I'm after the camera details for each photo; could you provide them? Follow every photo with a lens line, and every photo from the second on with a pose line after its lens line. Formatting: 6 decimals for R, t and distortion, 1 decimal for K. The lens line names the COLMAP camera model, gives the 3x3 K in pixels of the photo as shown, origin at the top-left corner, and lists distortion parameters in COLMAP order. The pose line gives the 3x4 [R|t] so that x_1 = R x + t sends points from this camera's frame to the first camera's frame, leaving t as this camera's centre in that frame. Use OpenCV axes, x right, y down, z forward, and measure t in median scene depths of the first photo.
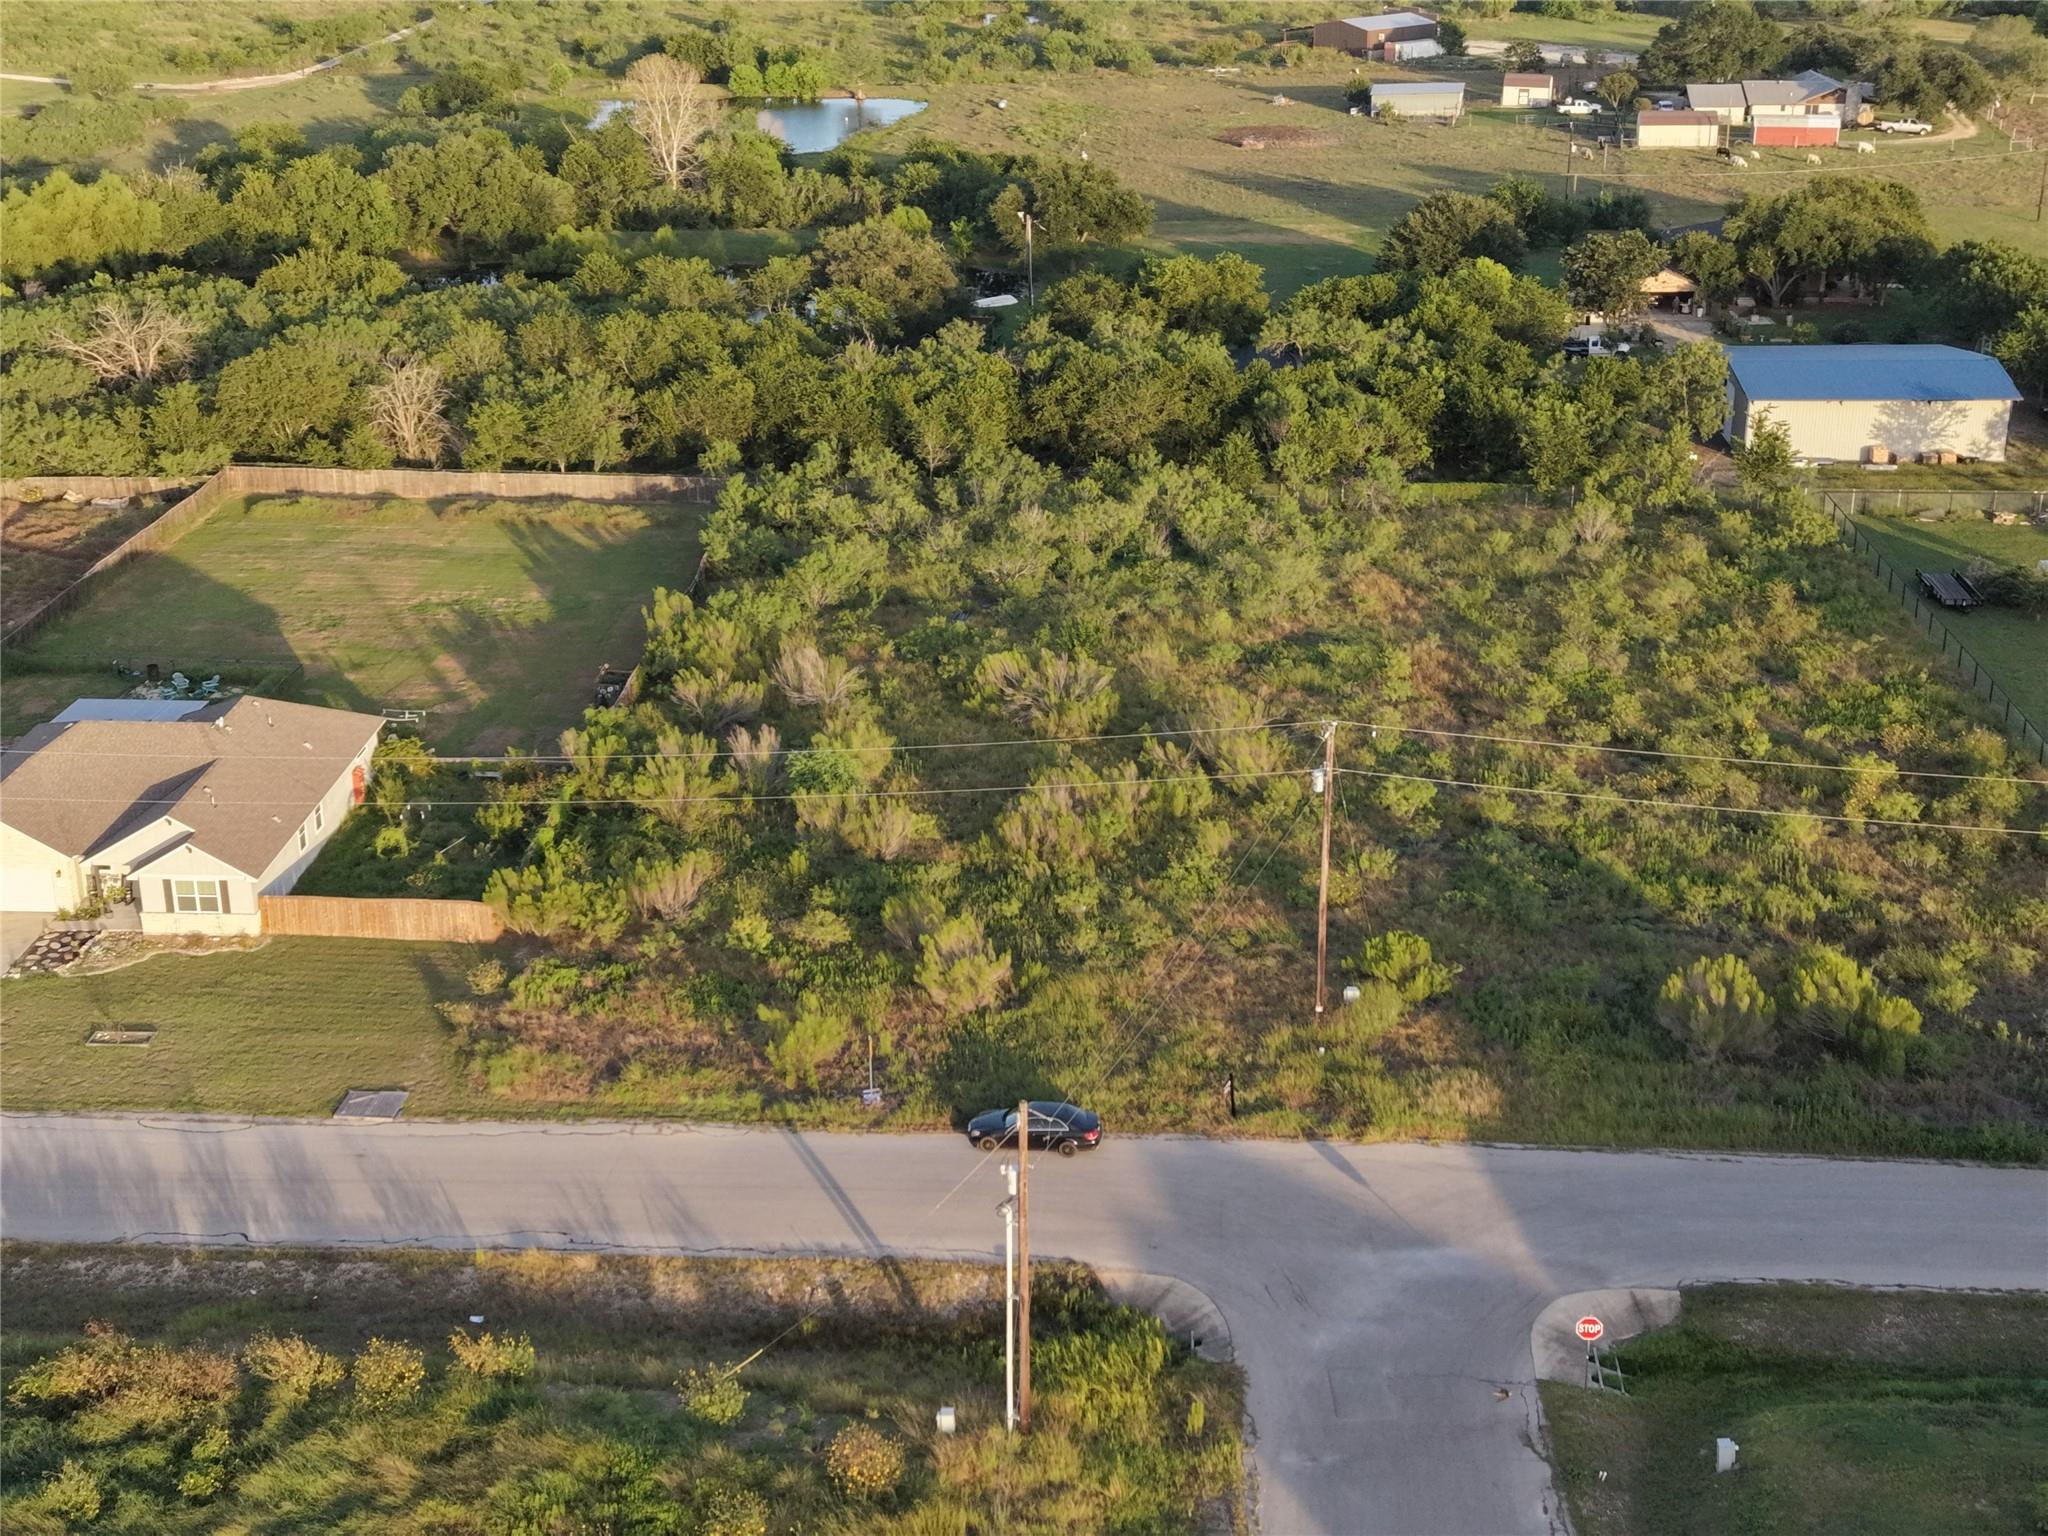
lens RADIAL K [[2700.1, 0, 1030.7], [0, 2700.1, 775.1], [0, 0, 1]] dist [0.221399, -0.734296]
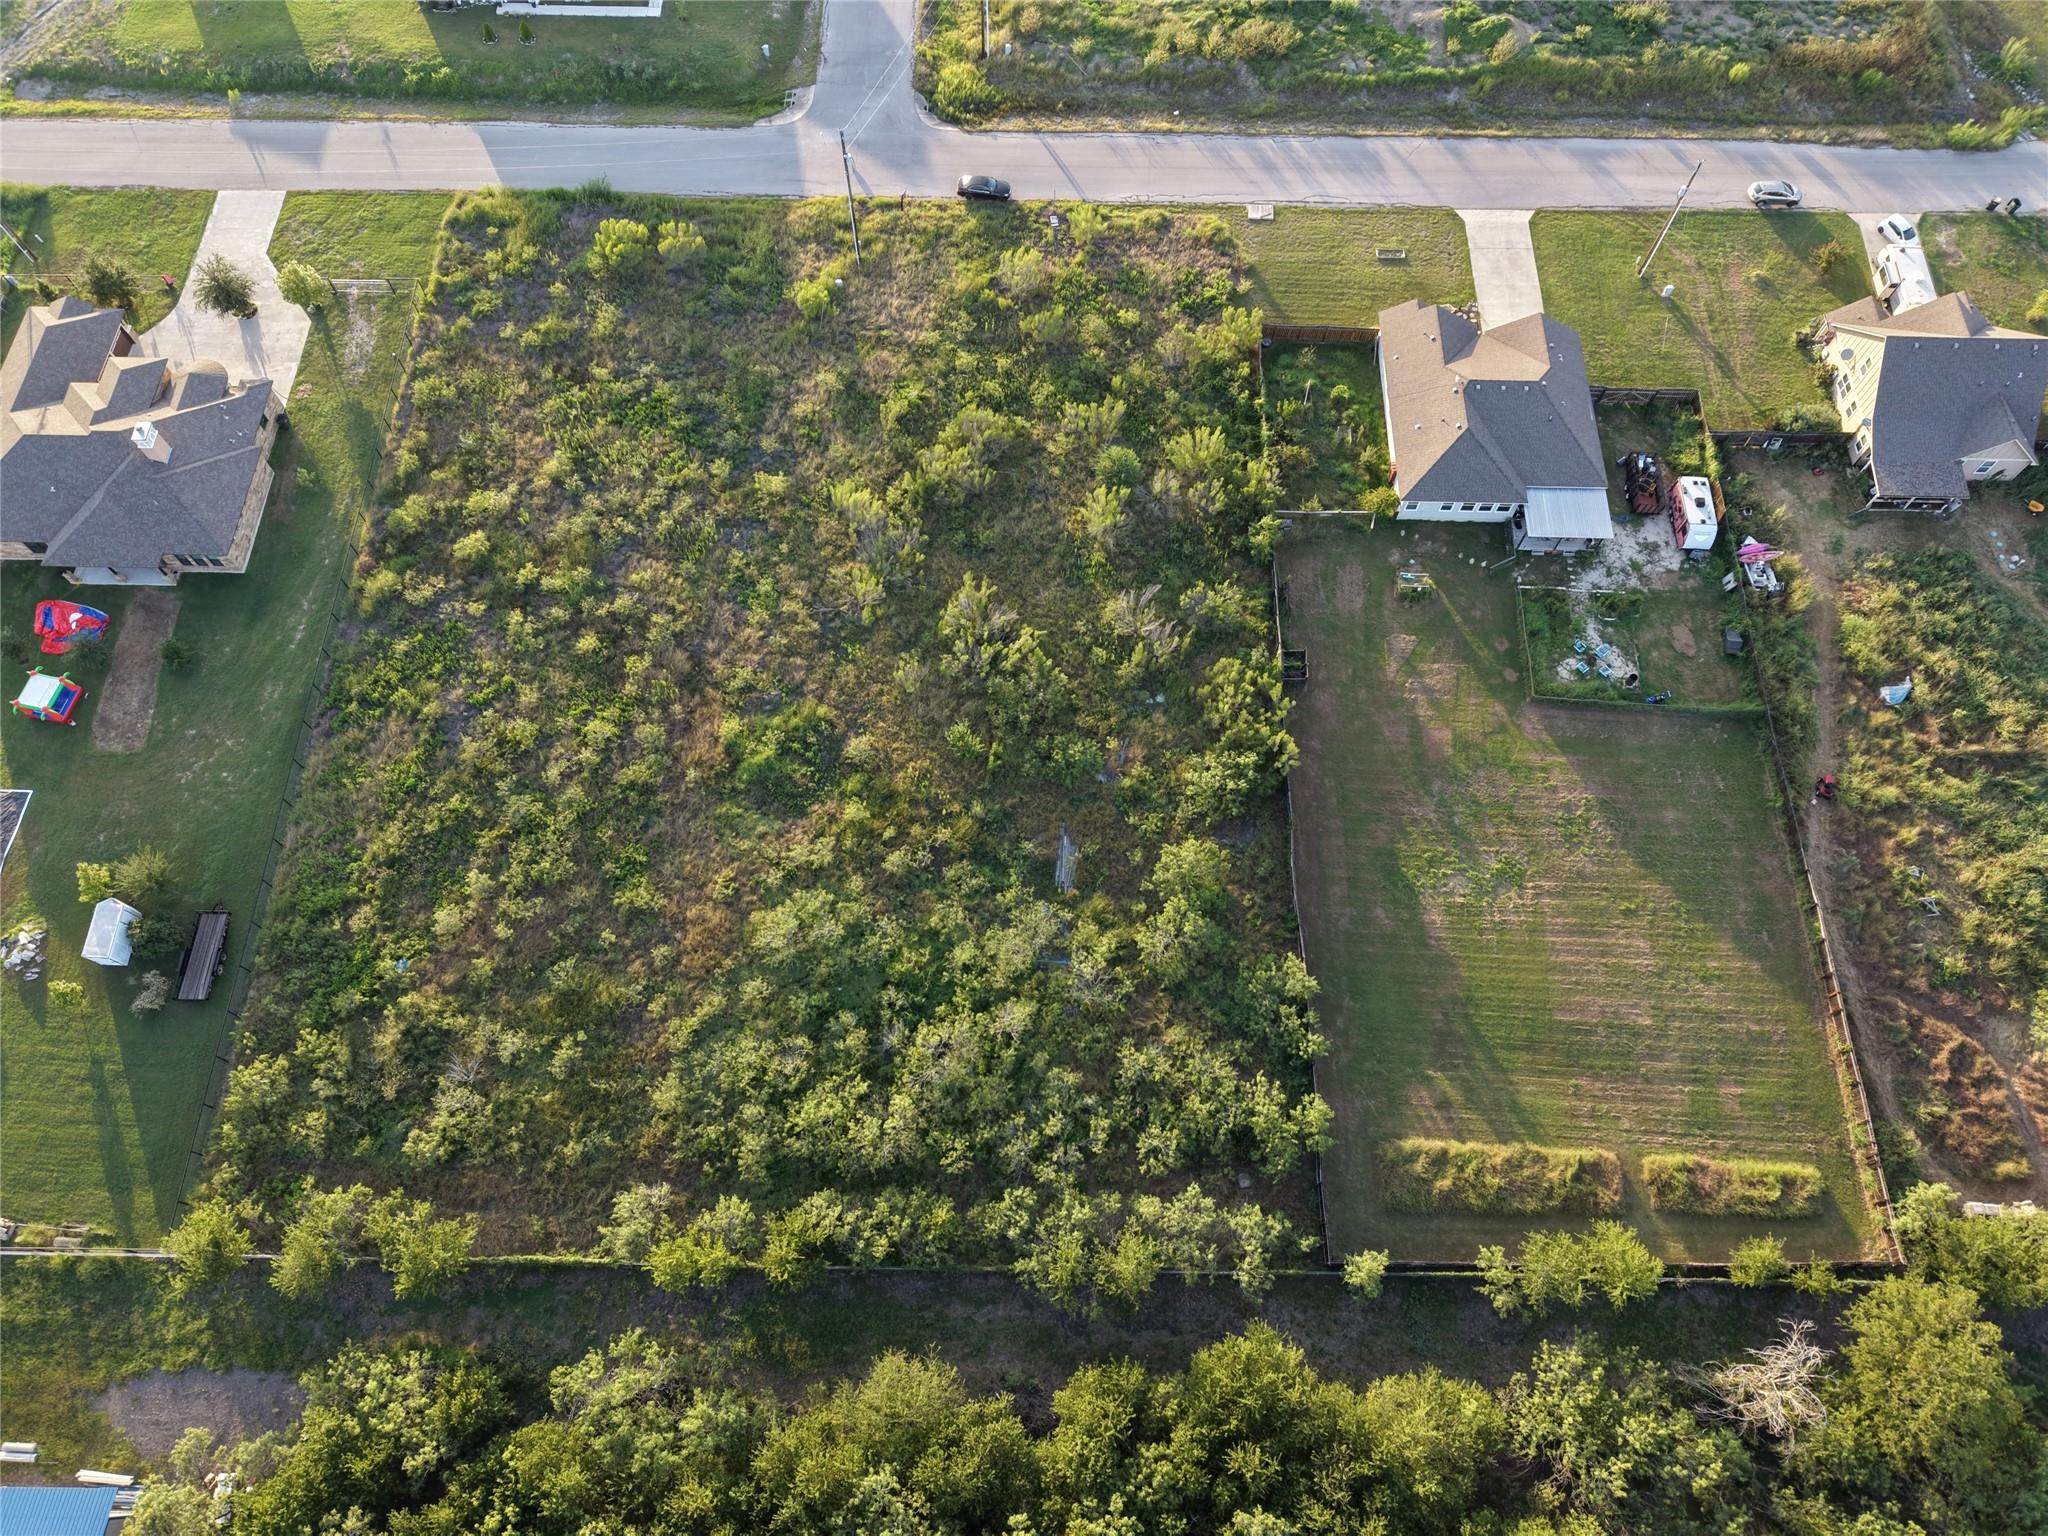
lens RADIAL K [[1365.2, 0, 1026.4], [0, 1365.2, 770.8], [0, 0, 1]] dist [0.031785, -0.026610]
pose [[-0.999389, 0.029763, -0.018330, 0.000996], [-0.016261, 0.068335, 0.997530, -0.637295], [0.030942, 0.997218, -0.067809, 0.953970]]
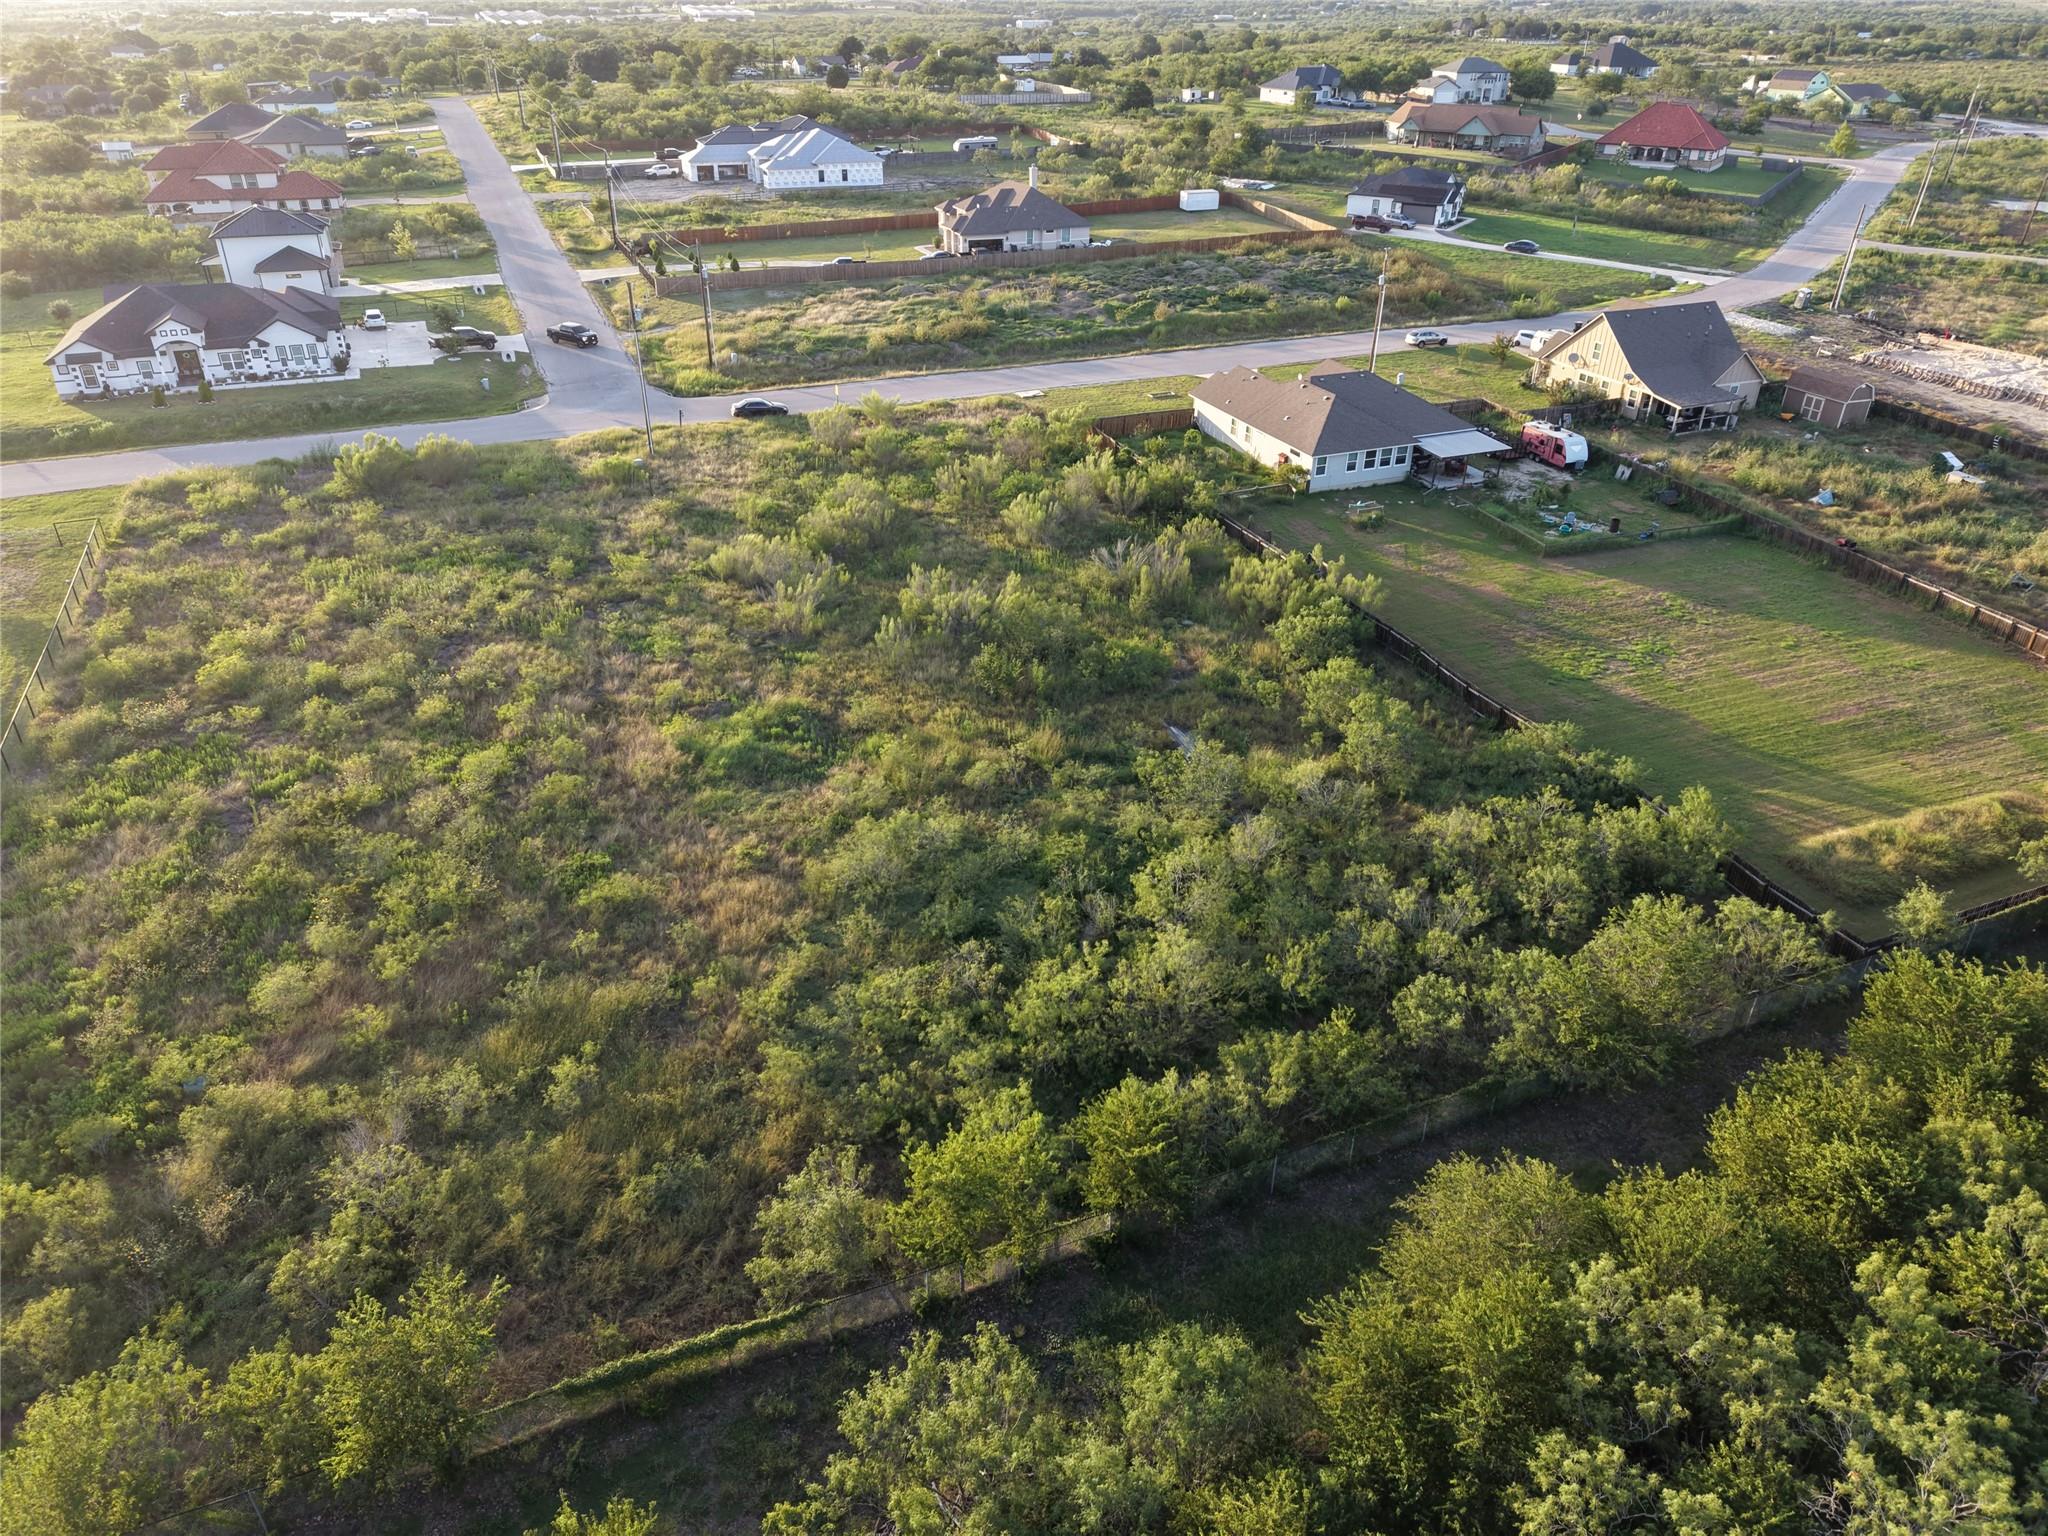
lens RADIAL K [[1365.2, 0, 1026.4], [0, 1365.2, 770.8], [0, 0, 1]] dist [0.031785, -0.026610]
pose [[-0.901798, 0.213526, -0.375722, 0.184102], [-0.164078, 0.635138, 0.754770, -0.364973], [0.399799, 0.742298, -0.537731, 1.170635]]
